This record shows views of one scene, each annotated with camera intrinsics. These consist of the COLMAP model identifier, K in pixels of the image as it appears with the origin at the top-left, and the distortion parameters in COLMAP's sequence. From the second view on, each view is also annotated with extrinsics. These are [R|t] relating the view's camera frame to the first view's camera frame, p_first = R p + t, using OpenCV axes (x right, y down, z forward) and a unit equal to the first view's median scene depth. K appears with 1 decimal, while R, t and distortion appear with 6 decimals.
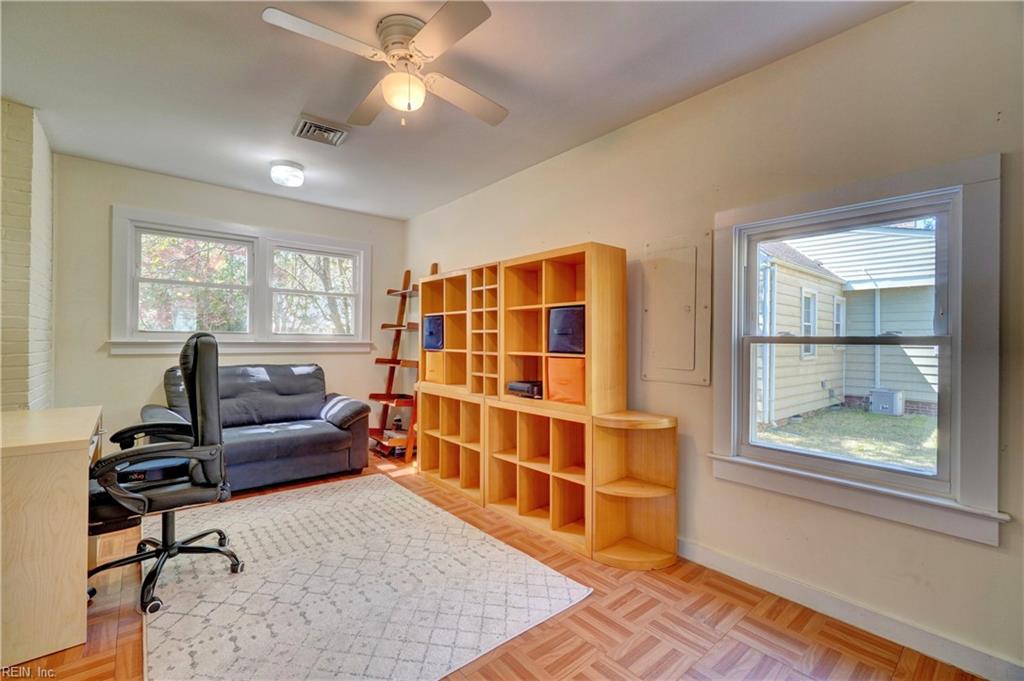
lens RADIAL K [[440.0, 0, 502.6], [0, 440.0, 340.3], [0, 0, 1]] dist [0.000032, 0.000554]
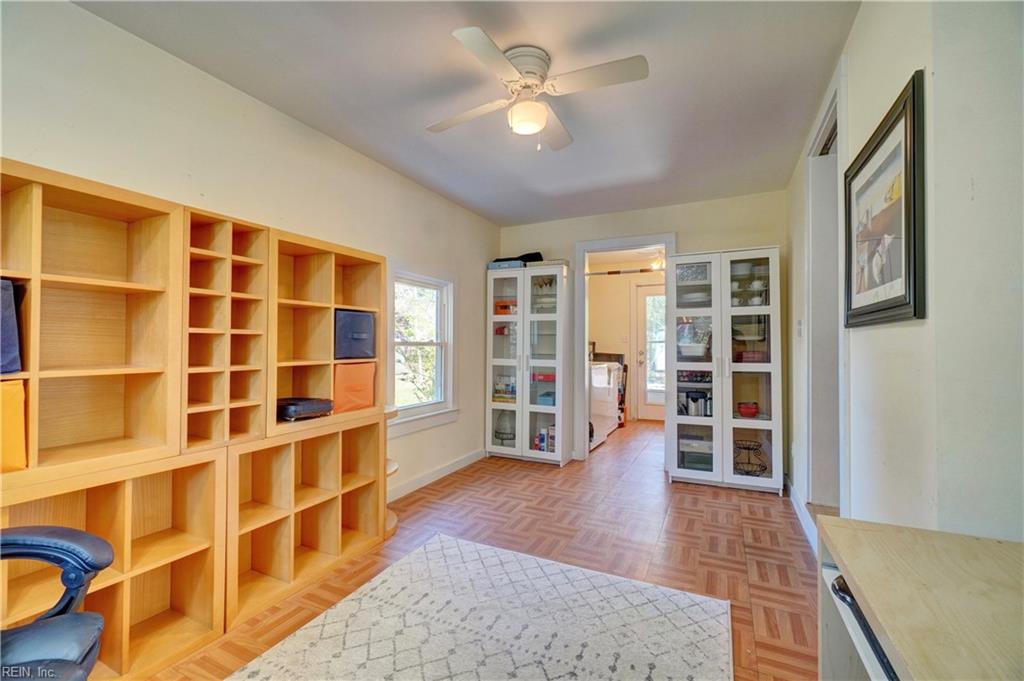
lens RADIAL K [[440.0, 0, 502.6], [0, 440.0, 340.3], [0, 0, 1]] dist [0.000032, 0.000554]
pose [[-0.395653, -0.002964, 0.918395, -0.818941], [-0.005958, 0.999982, 0.000661, -0.012187], [-0.918381, -0.005210, -0.395664, 1.016369]]
